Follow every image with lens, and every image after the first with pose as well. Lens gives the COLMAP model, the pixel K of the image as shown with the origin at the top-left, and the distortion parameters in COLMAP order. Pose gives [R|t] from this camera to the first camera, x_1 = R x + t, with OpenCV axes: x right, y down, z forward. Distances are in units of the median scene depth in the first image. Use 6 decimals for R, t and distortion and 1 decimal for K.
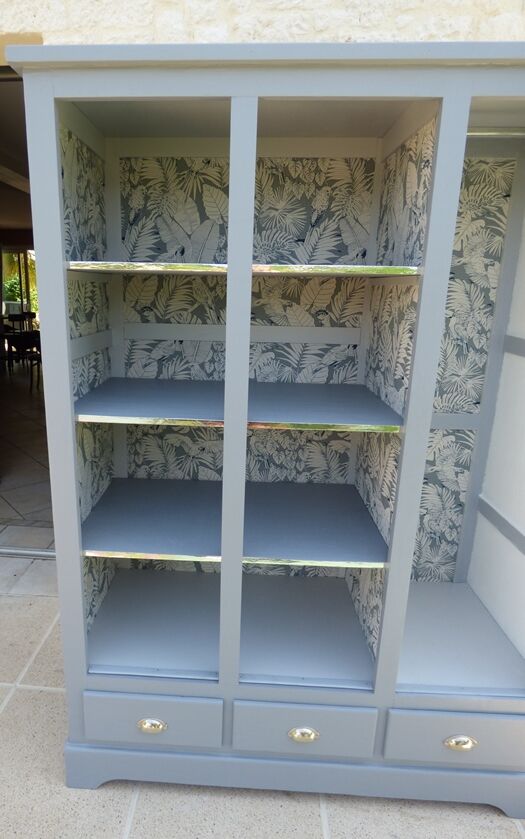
lens RADIAL K [[499.7, 0, 213.4], [0, 499.7, 417.7], [0, 0, 1]] dist [-0.019127, 0.003706]
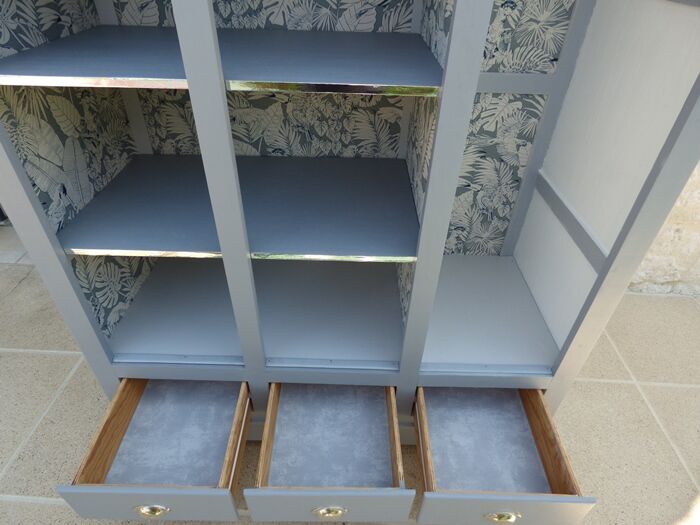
lens RADIAL K [[415.8, 0, 348.5], [0, 415.8, 261.8], [0, 0, 1]] dist [-0.019880, 0.000589]
pose [[0.998939, -0.020883, 0.041058, 0.156238], [0.003030, 0.919188, 0.393808, 0.009028], [-0.045964, -0.393266, 0.918275, 0.259050]]
